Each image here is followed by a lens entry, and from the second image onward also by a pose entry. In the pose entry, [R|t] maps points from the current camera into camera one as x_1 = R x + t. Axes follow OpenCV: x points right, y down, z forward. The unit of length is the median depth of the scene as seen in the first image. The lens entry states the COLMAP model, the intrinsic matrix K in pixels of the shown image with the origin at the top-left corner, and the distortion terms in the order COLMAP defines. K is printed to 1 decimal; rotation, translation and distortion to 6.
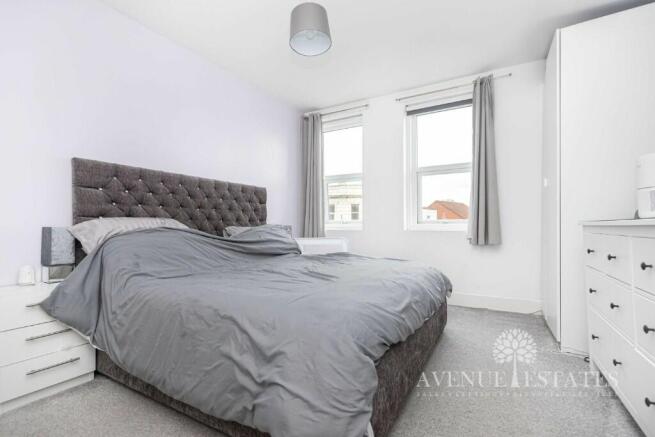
lens RADIAL K [[303.4, 0, 325.1], [0, 303.4, 221.9], [0, 0, 1]] dist [-0.001926, -0.000534]
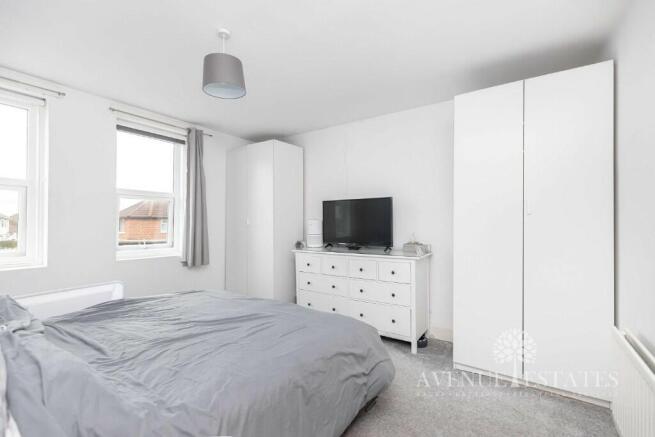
lens RADIAL K [[303.4, 0, 325.1], [0, 303.4, 221.9], [0, 0, 1]] dist [-0.001926, -0.000534]
pose [[0.087942, 0.009071, 0.996084, -0.674505], [-0.012655, 0.999888, -0.007989, -0.102364], [-0.996045, -0.011903, 0.088047, 0.387339]]
